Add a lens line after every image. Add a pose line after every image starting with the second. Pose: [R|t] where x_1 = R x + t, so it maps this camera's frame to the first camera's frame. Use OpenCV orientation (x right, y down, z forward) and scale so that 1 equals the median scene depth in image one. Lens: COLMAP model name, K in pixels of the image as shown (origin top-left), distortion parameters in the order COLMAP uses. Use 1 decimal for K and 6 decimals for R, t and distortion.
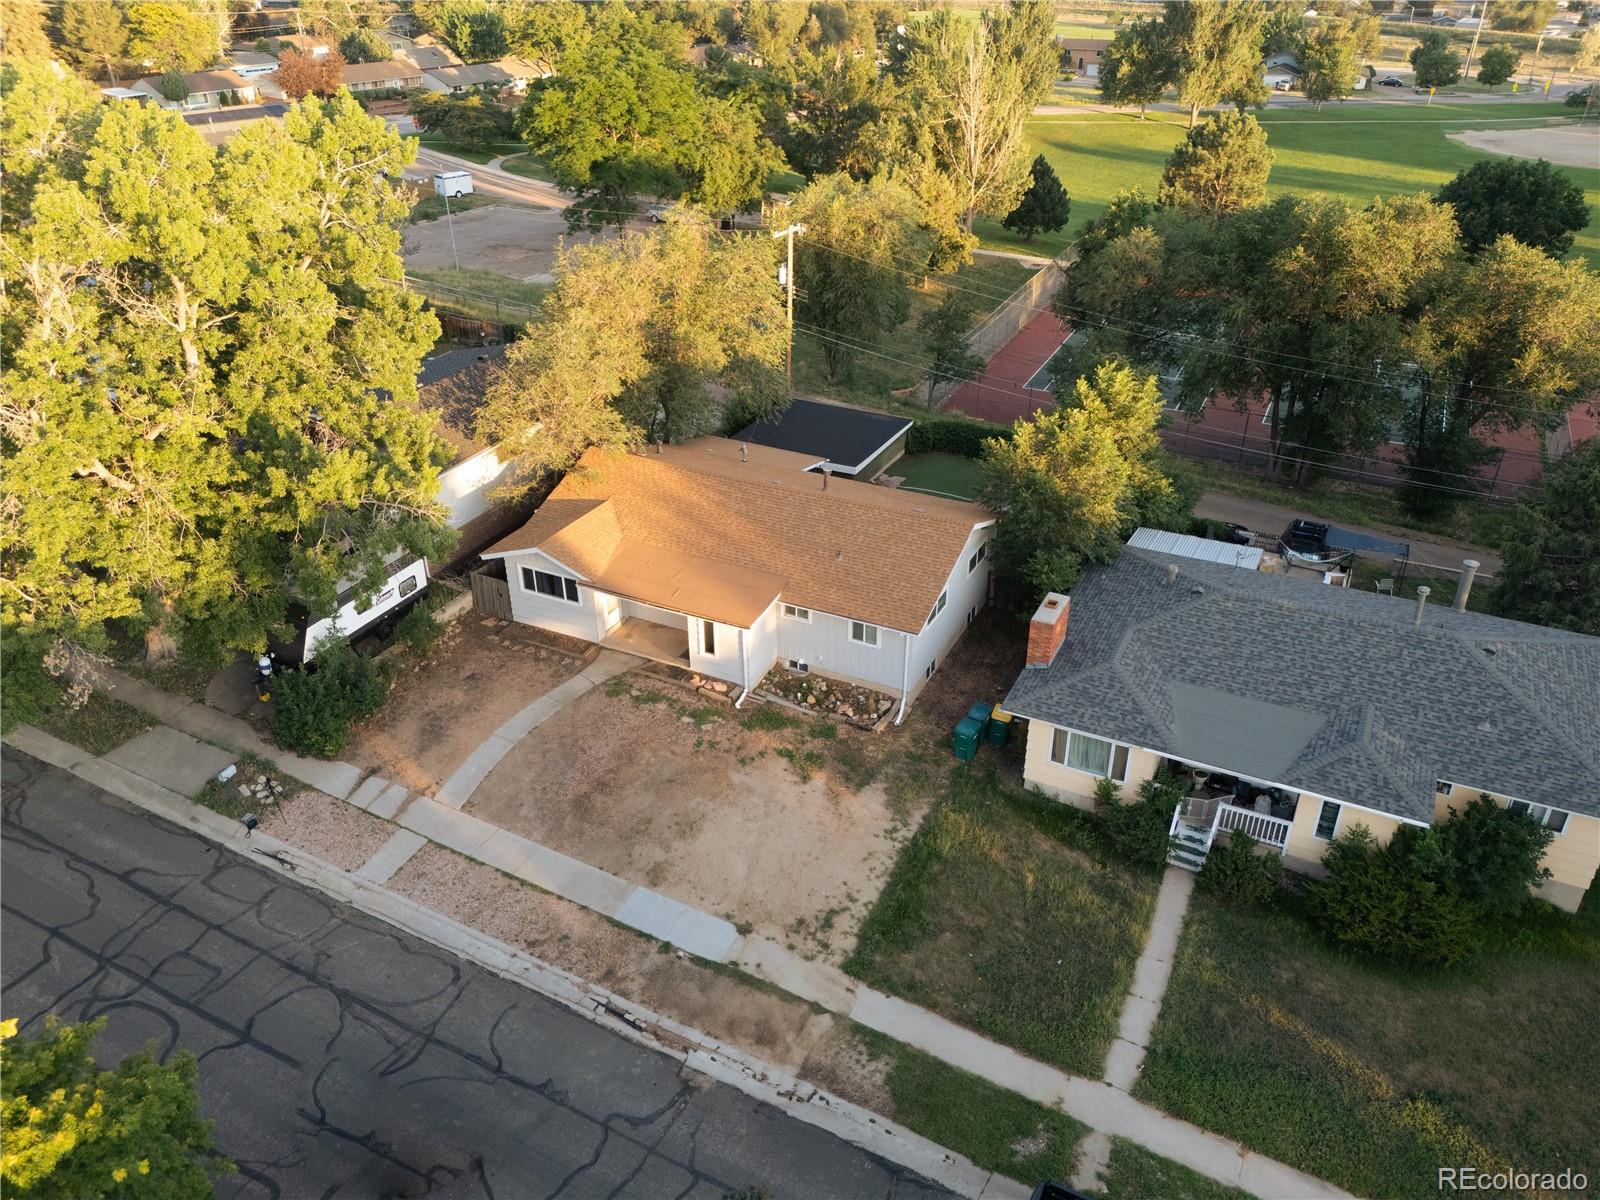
lens RADIAL K [[1164.4, 0, 800.1], [0, 1164.4, 593.3], [0, 0, 1]] dist [0.043014, -0.030701]
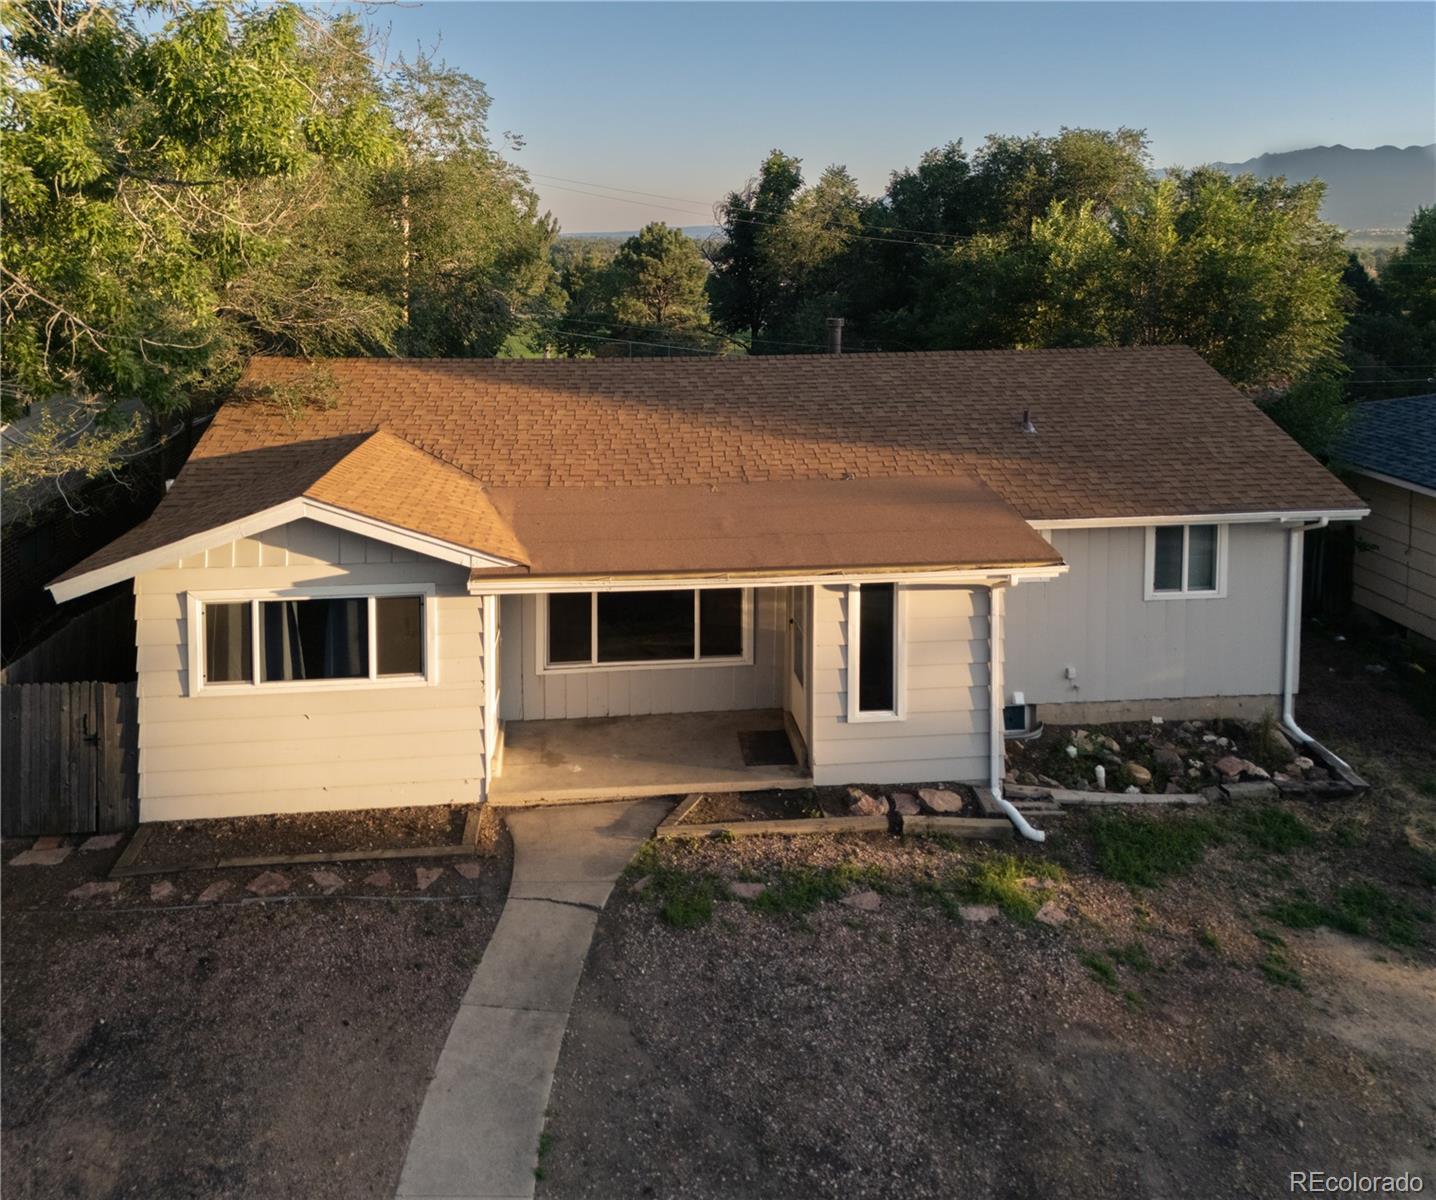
lens RADIAL K [[1146.4, 0, 716.2], [0, 1146.4, 308.9], [0, 0, 1]] dist [0.024019, 0.002888]
pose [[0.842613, -0.024884, 0.537944, -0.308407], [0.260706, 0.892918, -0.367056, 0.059326], [-0.471206, 0.449531, 0.758872, 0.718183]]
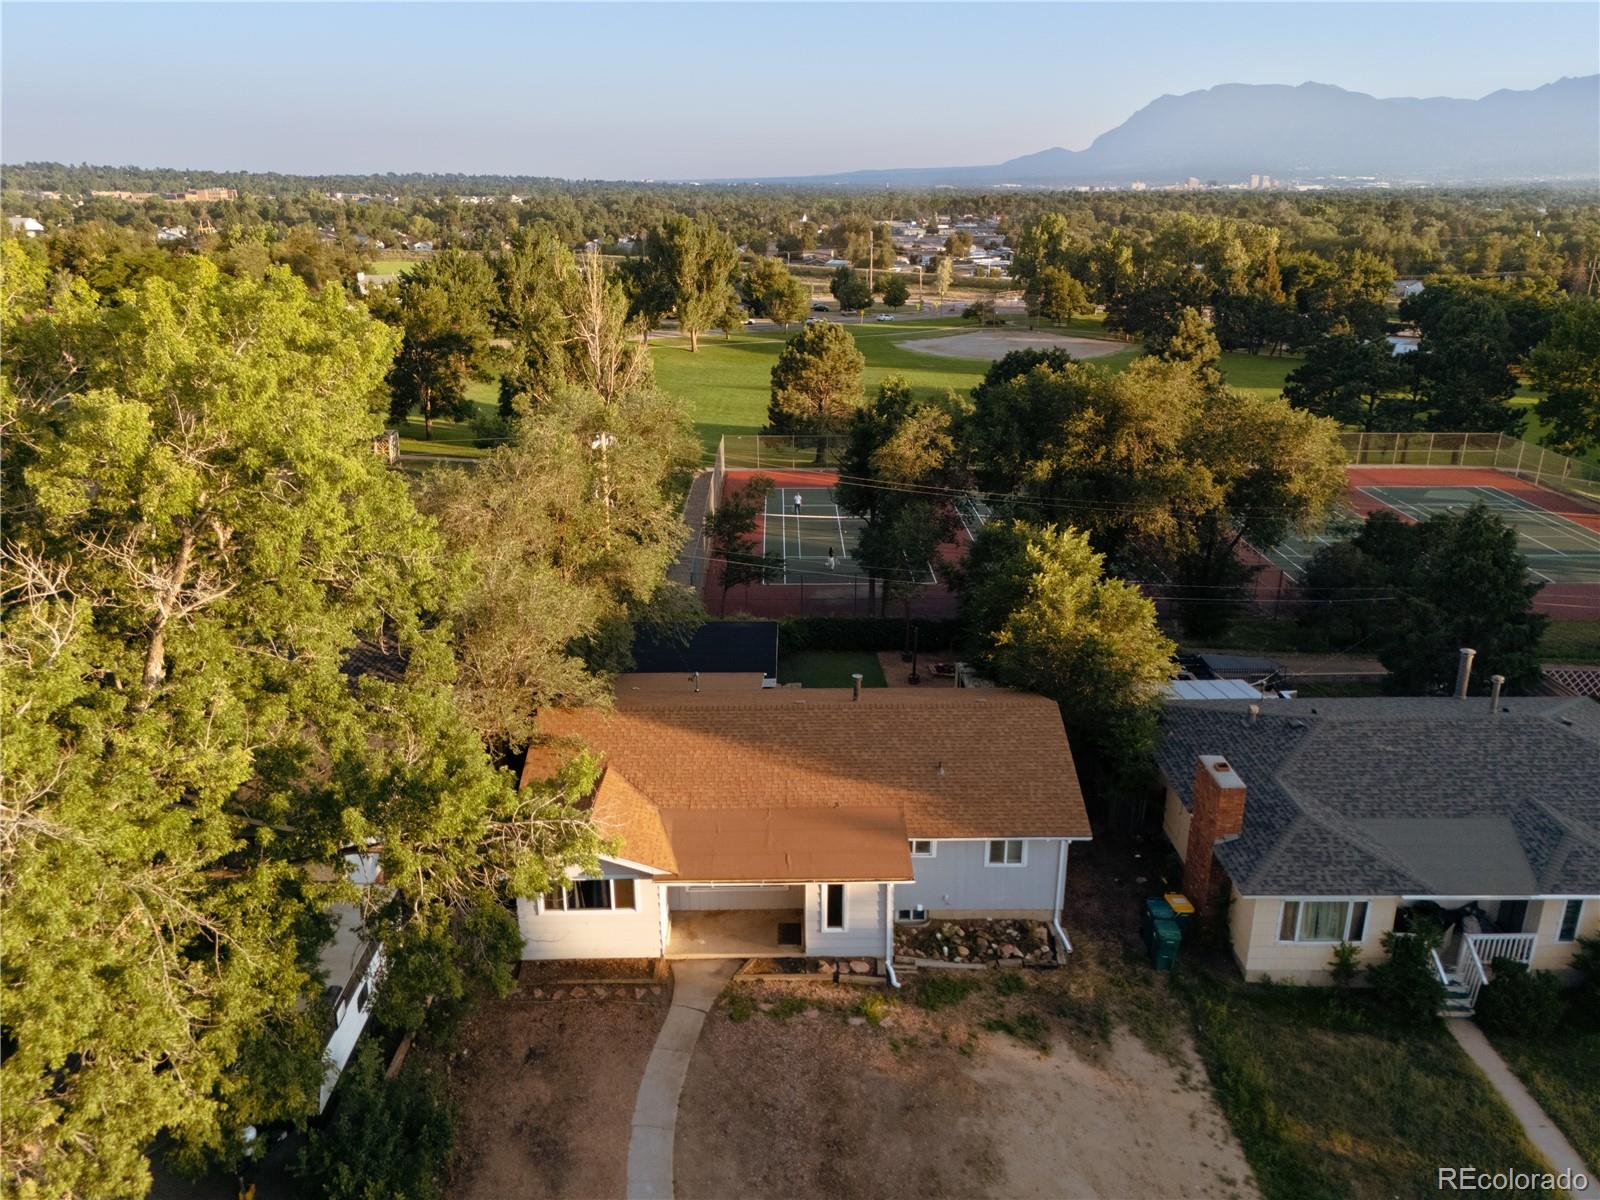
lens RADIAL K [[1164.4, 0, 797.2], [0, 1164.4, 594.8], [0, 0, 1]] dist [0.043014, -0.030701]
pose [[0.889697, -0.146651, 0.432358, -0.415664], [0.224126, 0.965336, -0.133771, -0.066476], [-0.397753, 0.215918, 0.891724, 0.264339]]
